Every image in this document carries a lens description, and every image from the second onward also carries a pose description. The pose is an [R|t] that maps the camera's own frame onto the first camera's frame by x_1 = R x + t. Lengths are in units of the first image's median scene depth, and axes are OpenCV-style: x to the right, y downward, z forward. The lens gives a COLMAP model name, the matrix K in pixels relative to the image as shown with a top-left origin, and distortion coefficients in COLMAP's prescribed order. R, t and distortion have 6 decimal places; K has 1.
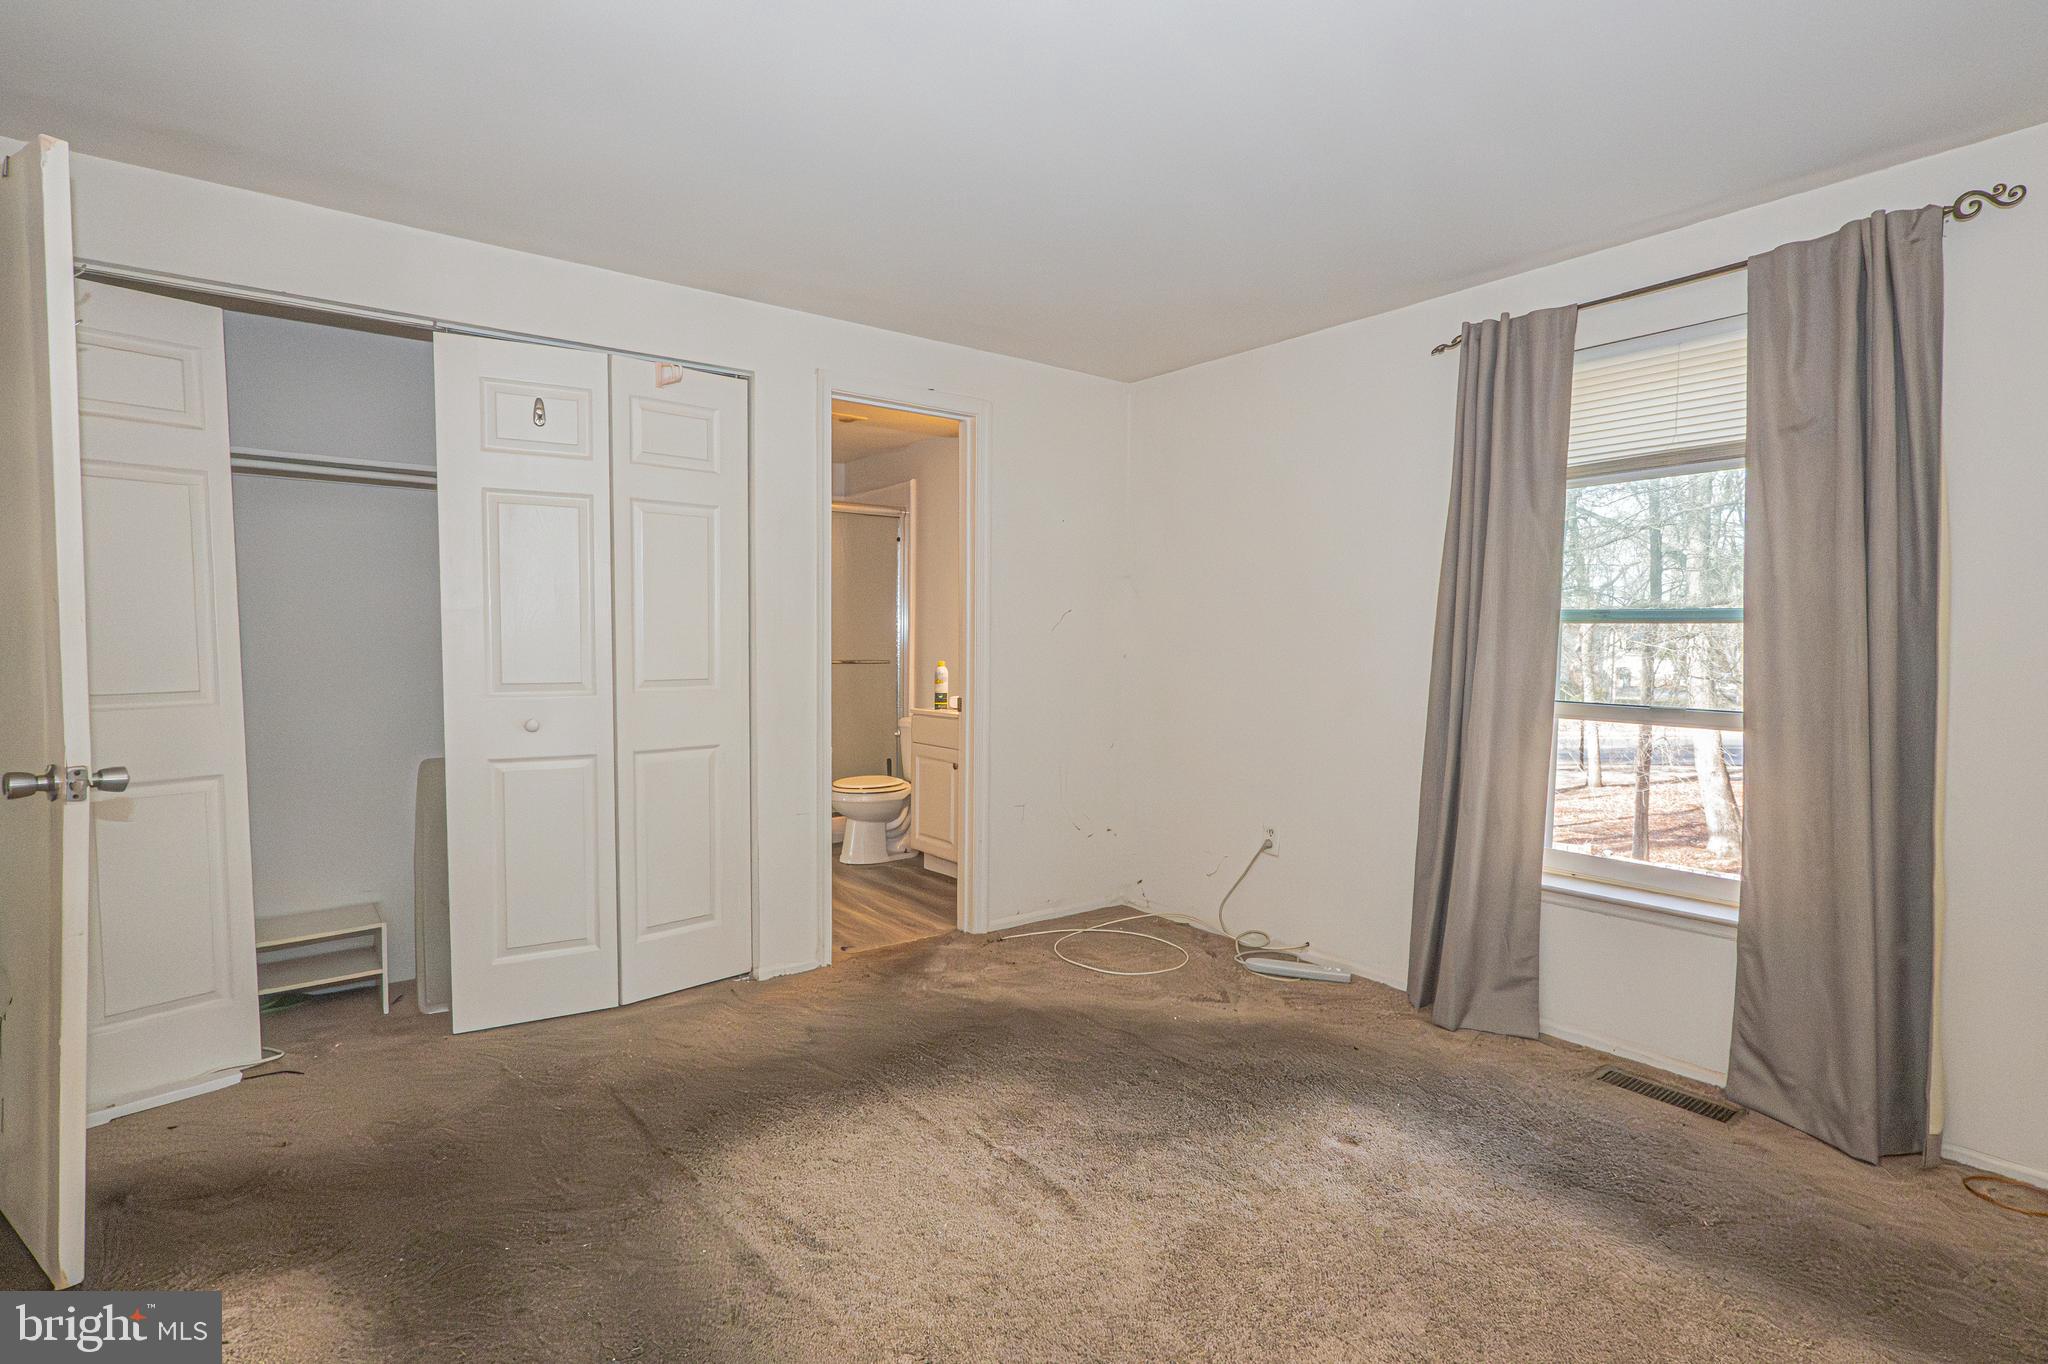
lens RADIAL K [[1062.6, 0, 1024.0], [0, 1062.6, 682.0], [0, 0, 1]] dist [0.039417, -0.000095]
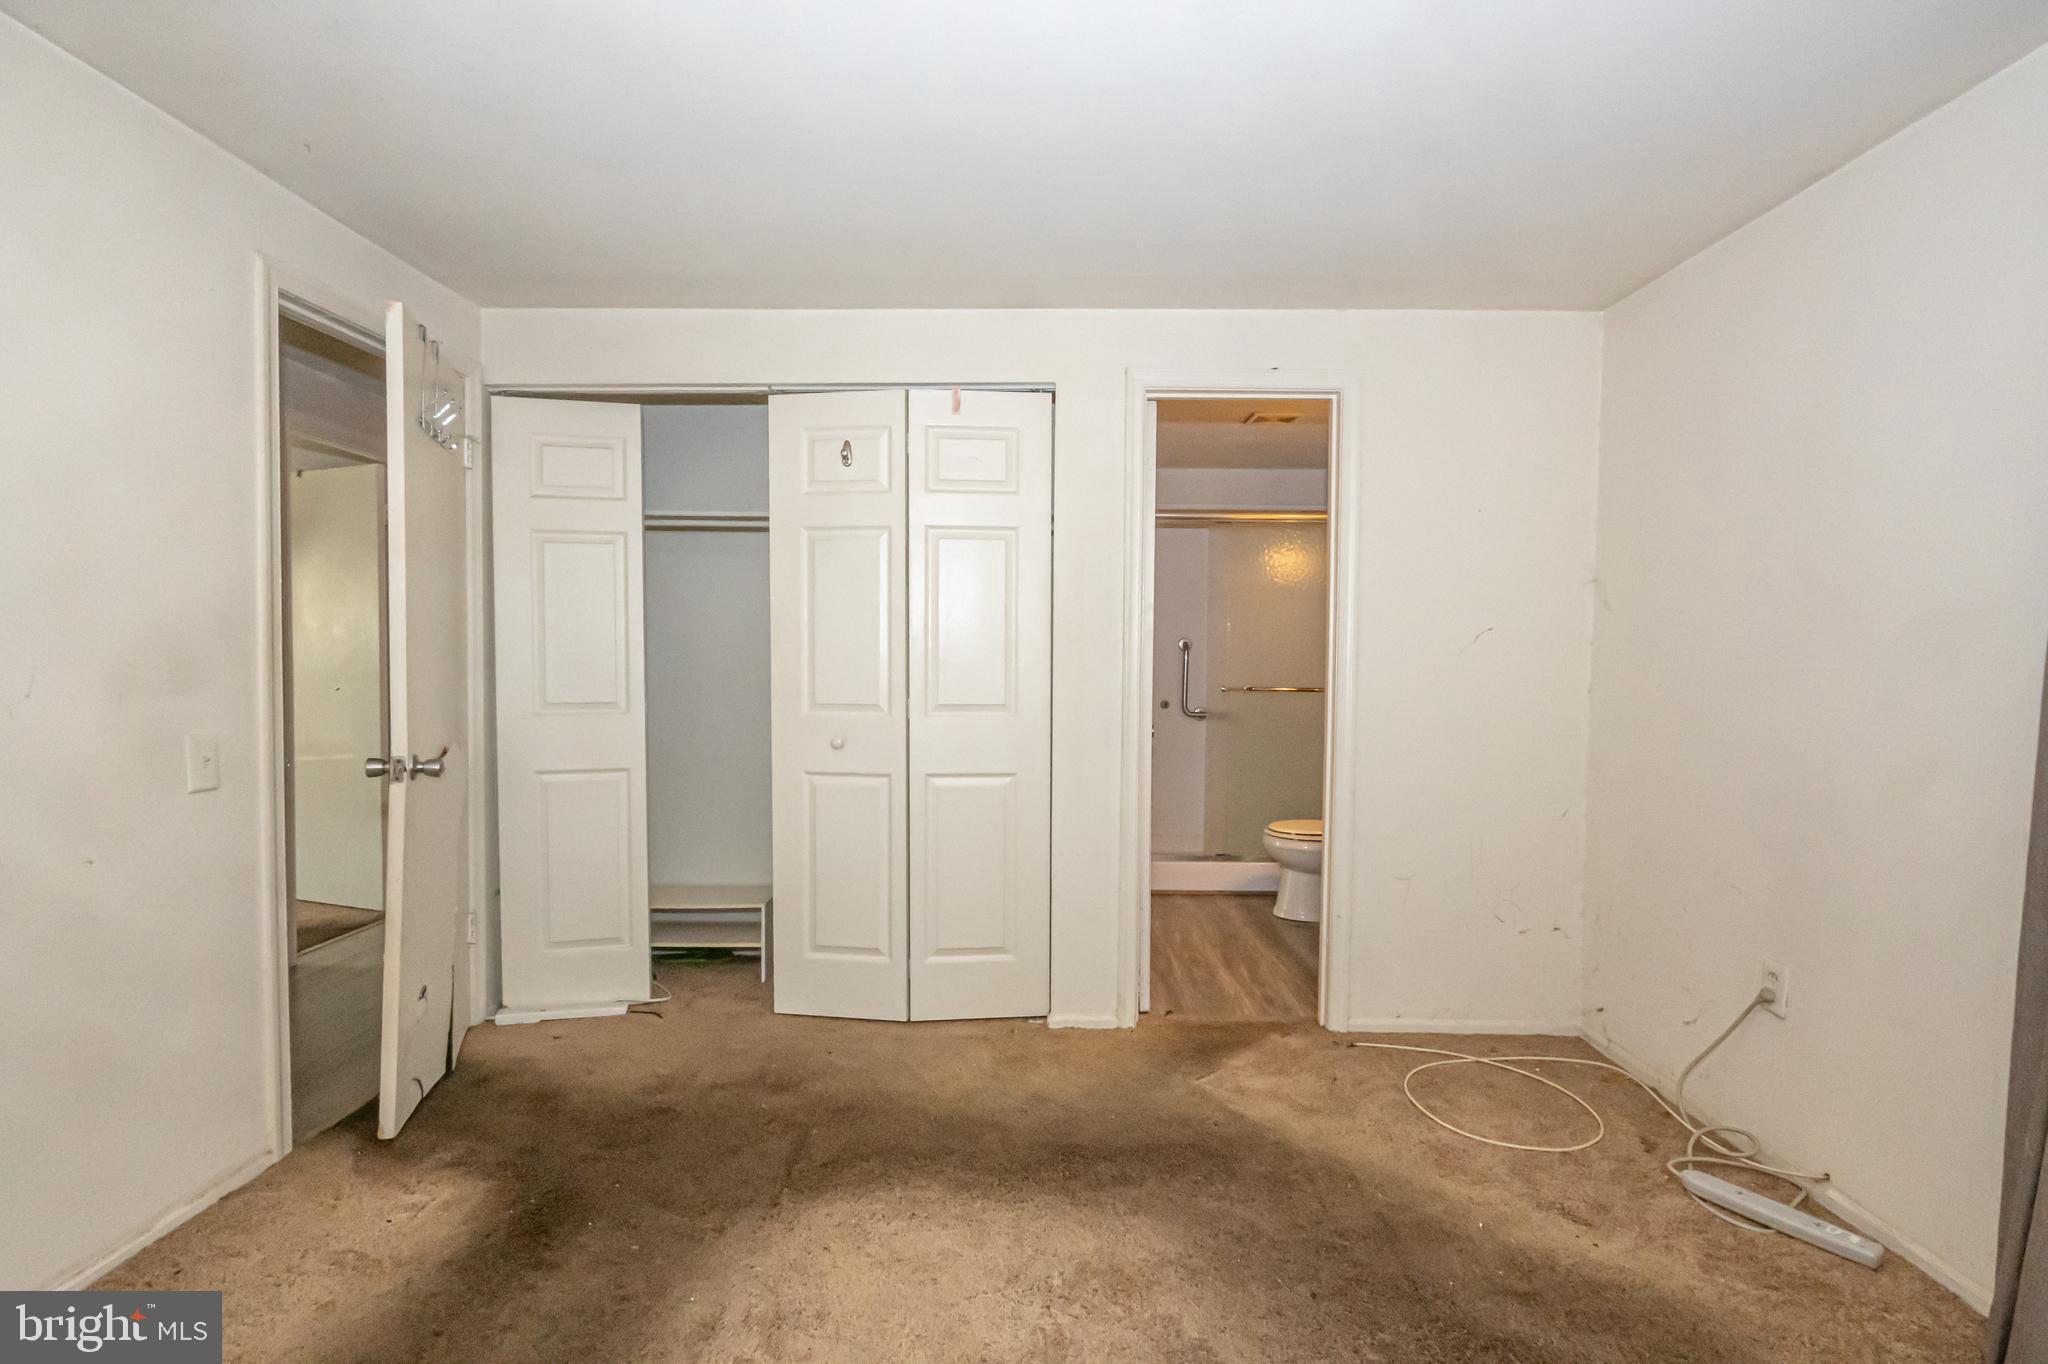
lens RADIAL K [[1042.0, 0, 1024.0], [0, 1042.0, 682.0], [0, 0, 1]] dist [0.020406, 0.000442]
pose [[0.776363, 0.018361, -0.630018, 0.340020], [-0.031260, 0.999467, -0.009394, -0.016362], [0.629510, 0.026988, 0.776523, 0.291787]]
